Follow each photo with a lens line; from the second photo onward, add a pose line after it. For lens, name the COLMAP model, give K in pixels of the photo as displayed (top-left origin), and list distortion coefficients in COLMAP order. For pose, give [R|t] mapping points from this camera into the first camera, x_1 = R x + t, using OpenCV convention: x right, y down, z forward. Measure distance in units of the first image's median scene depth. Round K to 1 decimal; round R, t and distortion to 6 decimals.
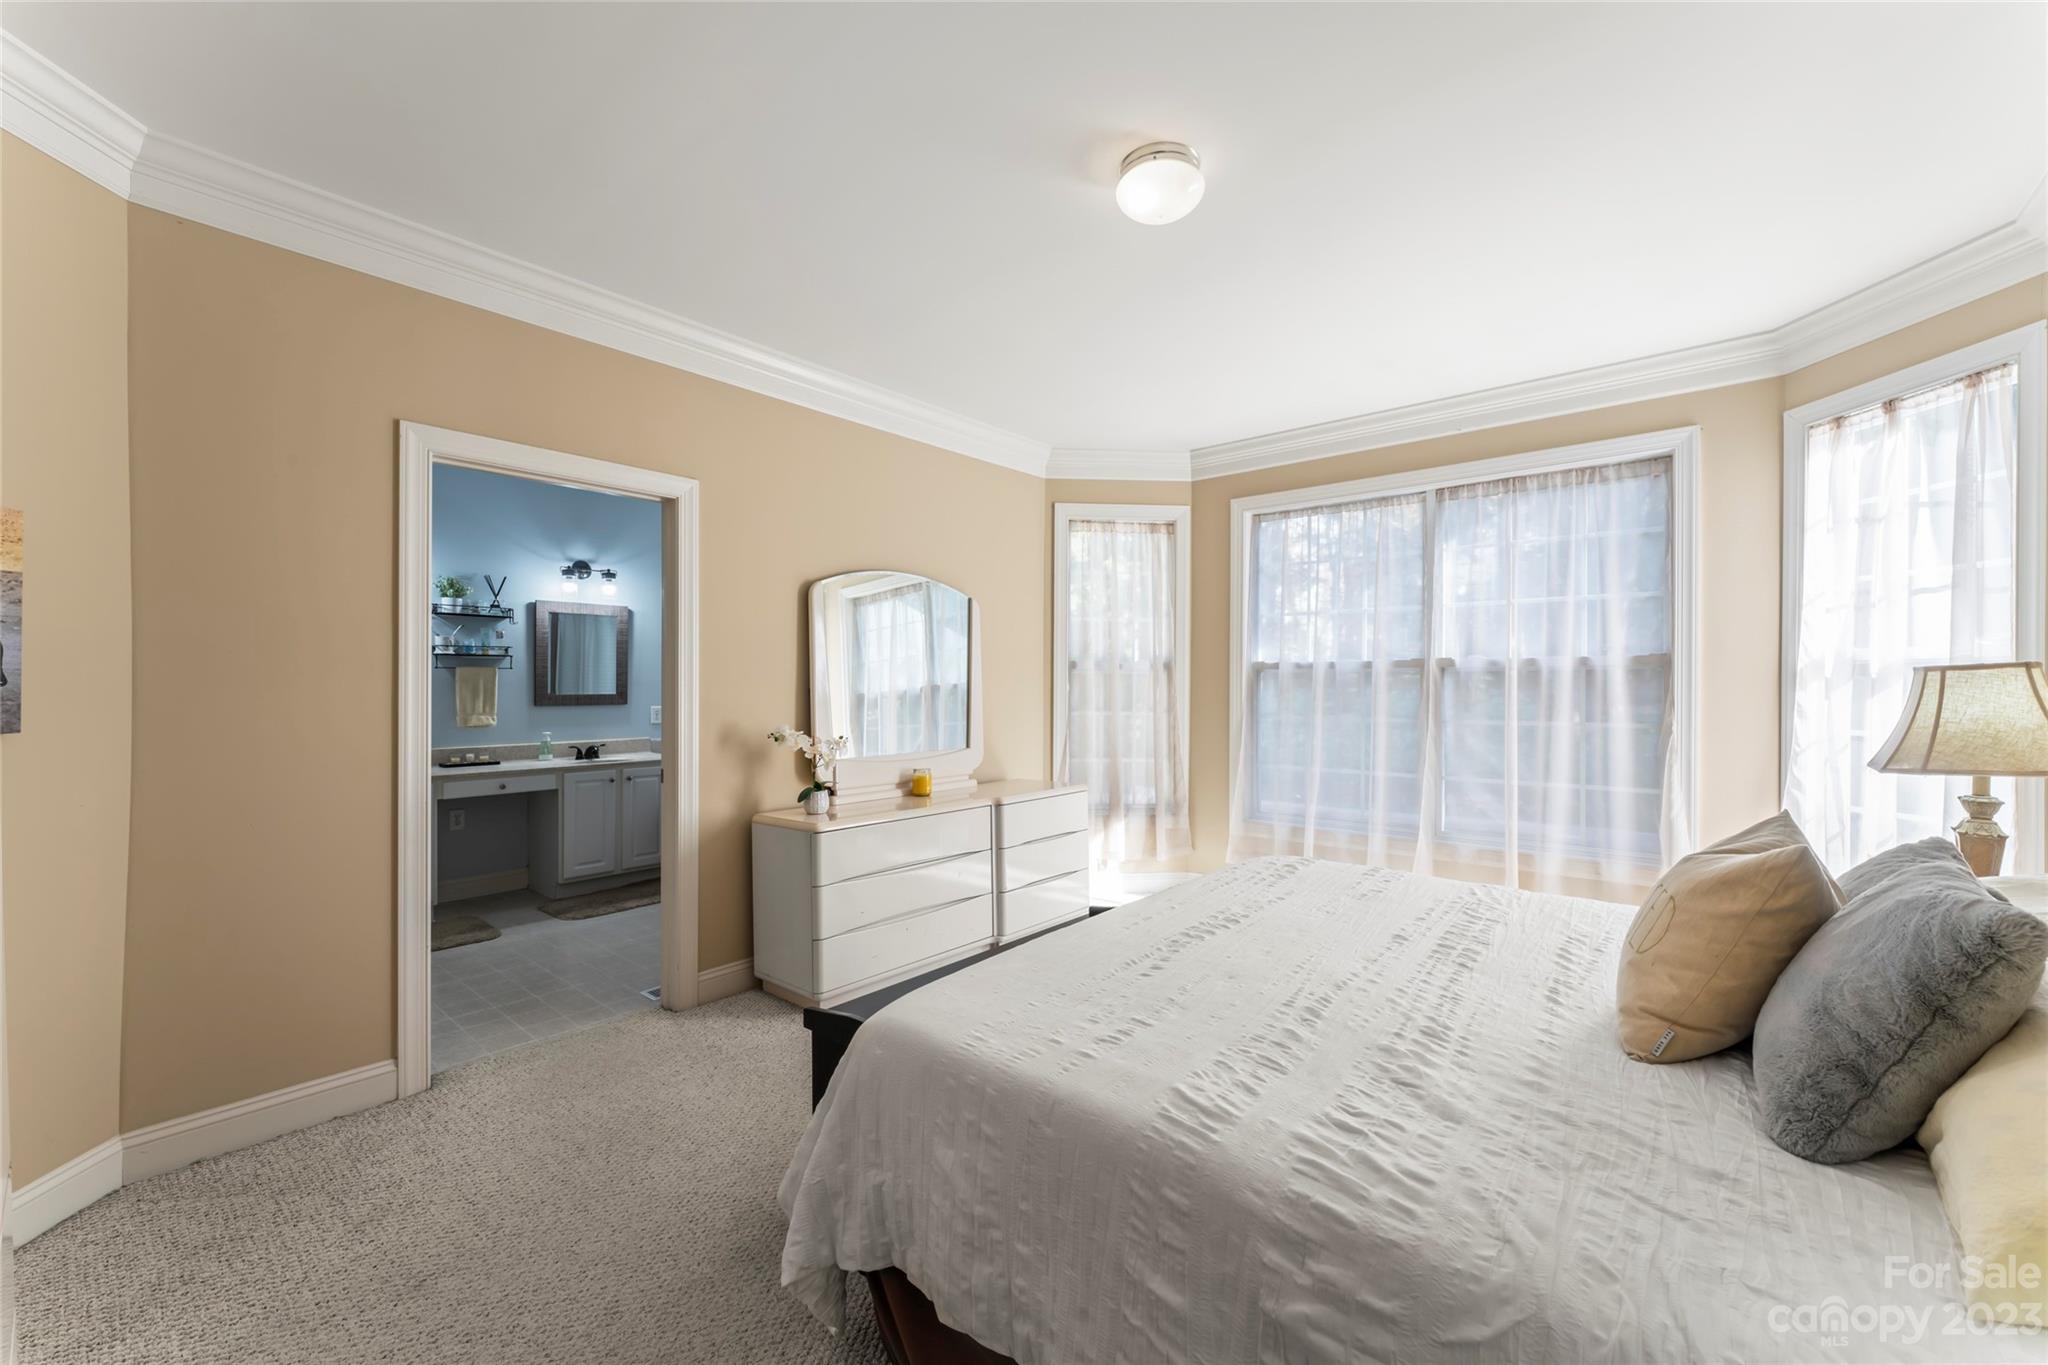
lens RADIAL K [[830.5, 0, 1016.0], [0, 830.5, 685.9], [0, 0, 1]] dist [0.000567, 0.000598]
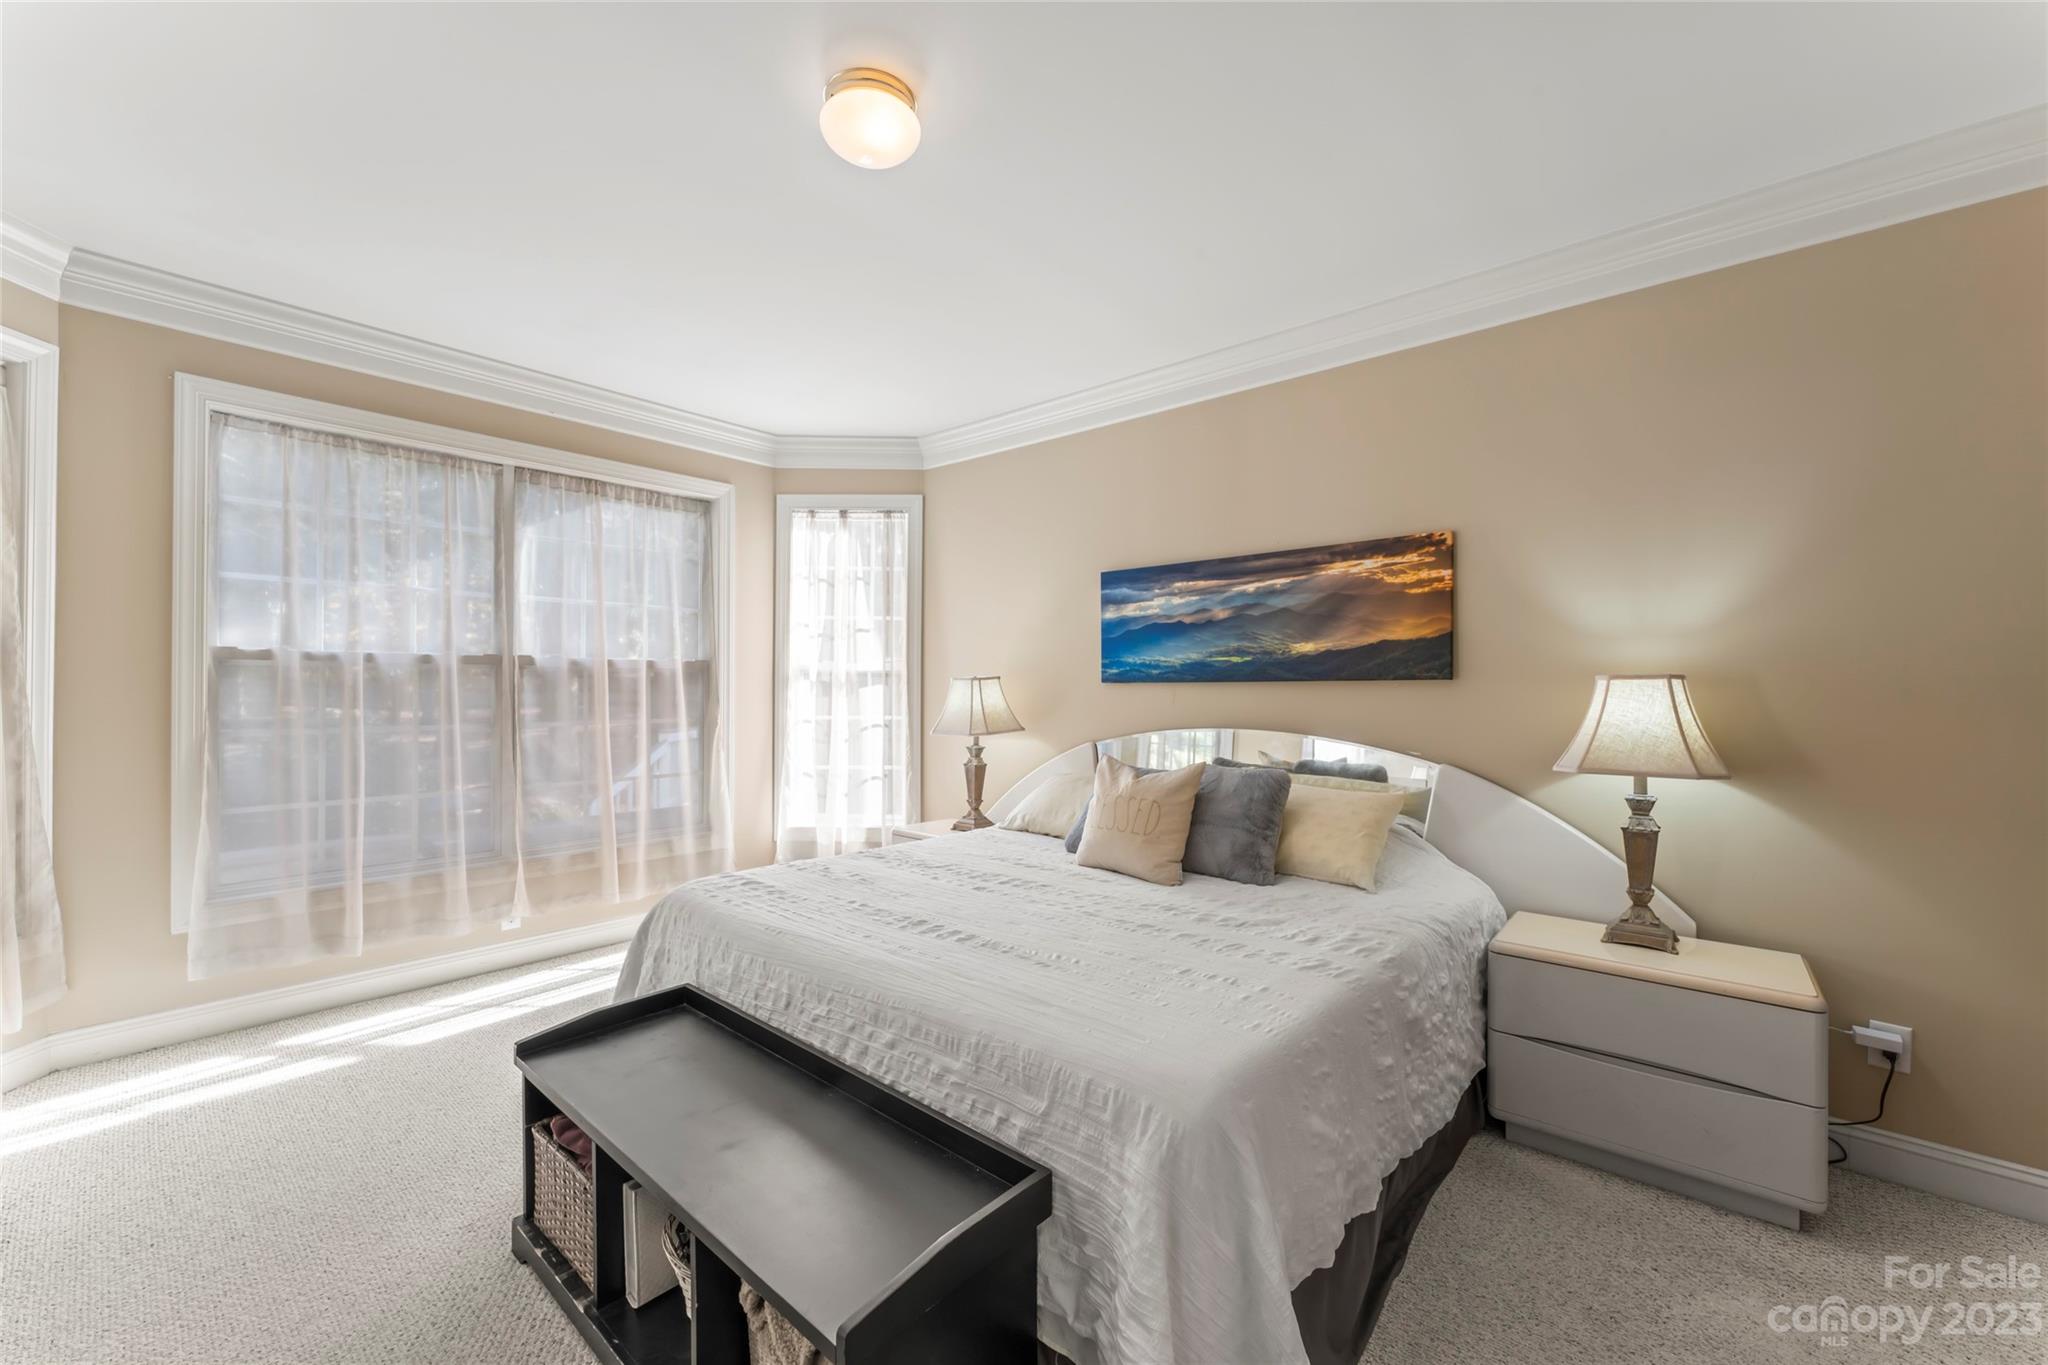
lens RADIAL K [[810.3, 0, 1036.5], [0, 810.3, 690.8], [0, 0, 1]] dist [0.000067, 0.000176]
pose [[0.002569, -0.004817, 0.999985, -0.489032], [-0.003951, 0.999981, 0.004827, -0.002002], [-0.999989, -0.003963, 0.002549, 0.583959]]
